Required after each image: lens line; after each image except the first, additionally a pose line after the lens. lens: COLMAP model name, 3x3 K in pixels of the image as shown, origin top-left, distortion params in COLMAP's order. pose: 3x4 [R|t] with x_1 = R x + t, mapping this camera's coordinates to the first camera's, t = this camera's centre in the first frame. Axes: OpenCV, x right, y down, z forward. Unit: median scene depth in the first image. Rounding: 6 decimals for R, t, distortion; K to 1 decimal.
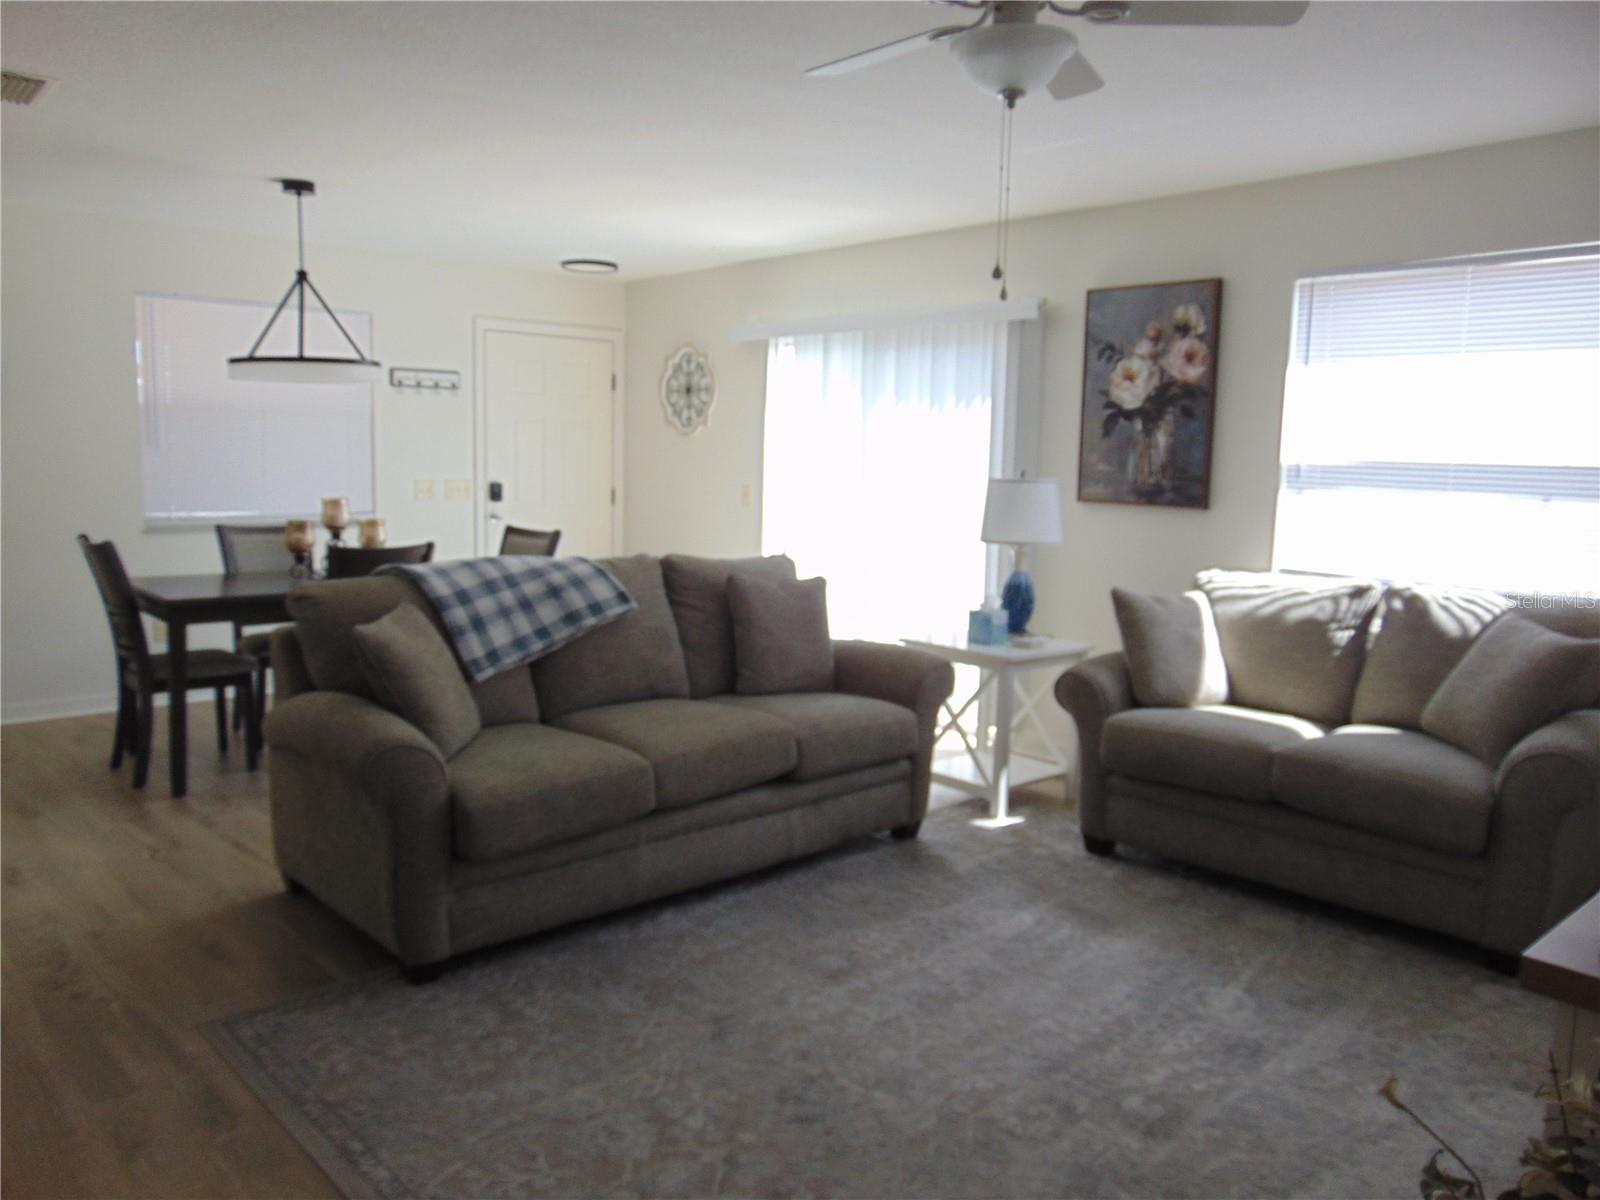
lens RADIAL K [[1202.2, 0, 803.0], [0, 1202.2, 595.3], [0, 0, 1]] dist [-0.042847, 0.076943]
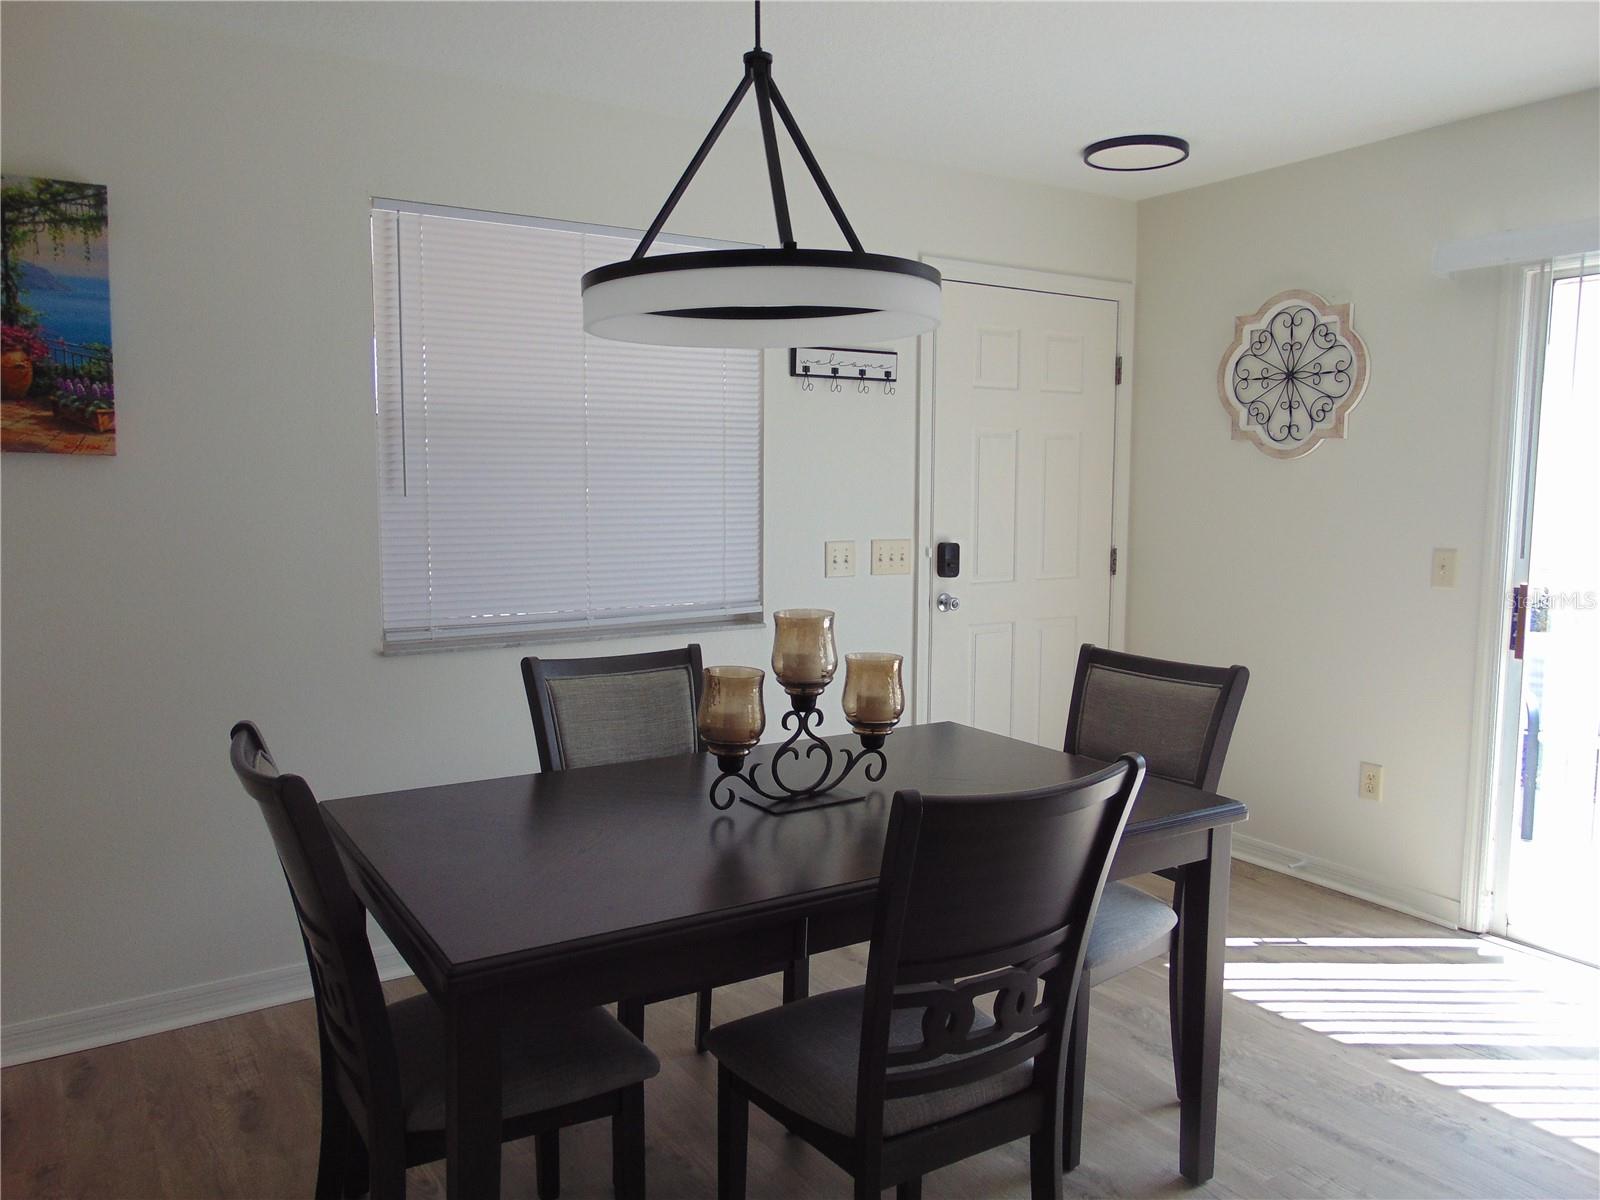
lens RADIAL K [[1202.2, 0, 803.0], [0, 1202.2, 595.3], [0, 0, 1]] dist [-0.042847, 0.076943]
pose [[0.986990, -0.001339, -0.160775, -0.428184], [-0.002232, 0.999755, -0.022030, -0.103484], [0.160765, 0.022102, 0.986745, 0.772045]]
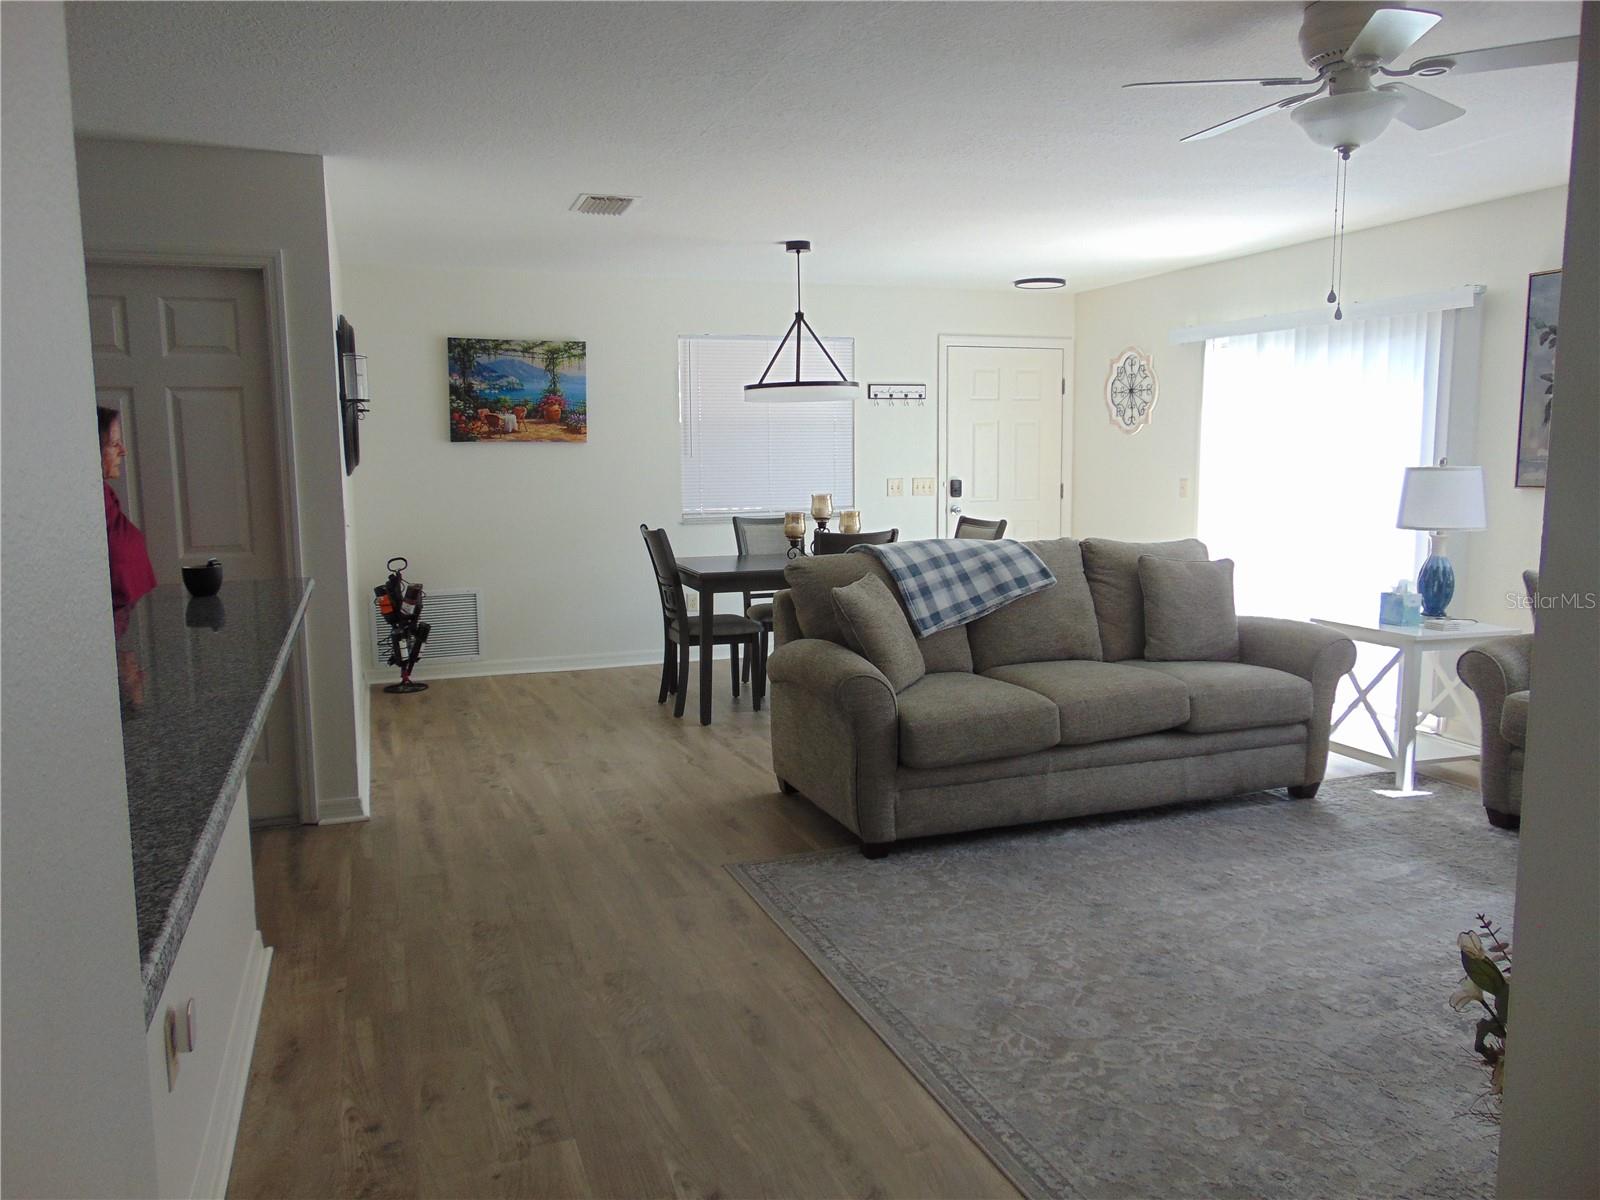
lens RADIAL K [[1202.2, 0, 803.0], [0, 1202.2, 595.3], [0, 0, 1]] dist [-0.042847, 0.076943]
pose [[0.924843, 0.017268, -0.379956, 0.080670], [-0.016472, 0.999850, 0.005348, 0.020906], [0.379991, 0.001313, 0.924989, -0.194227]]
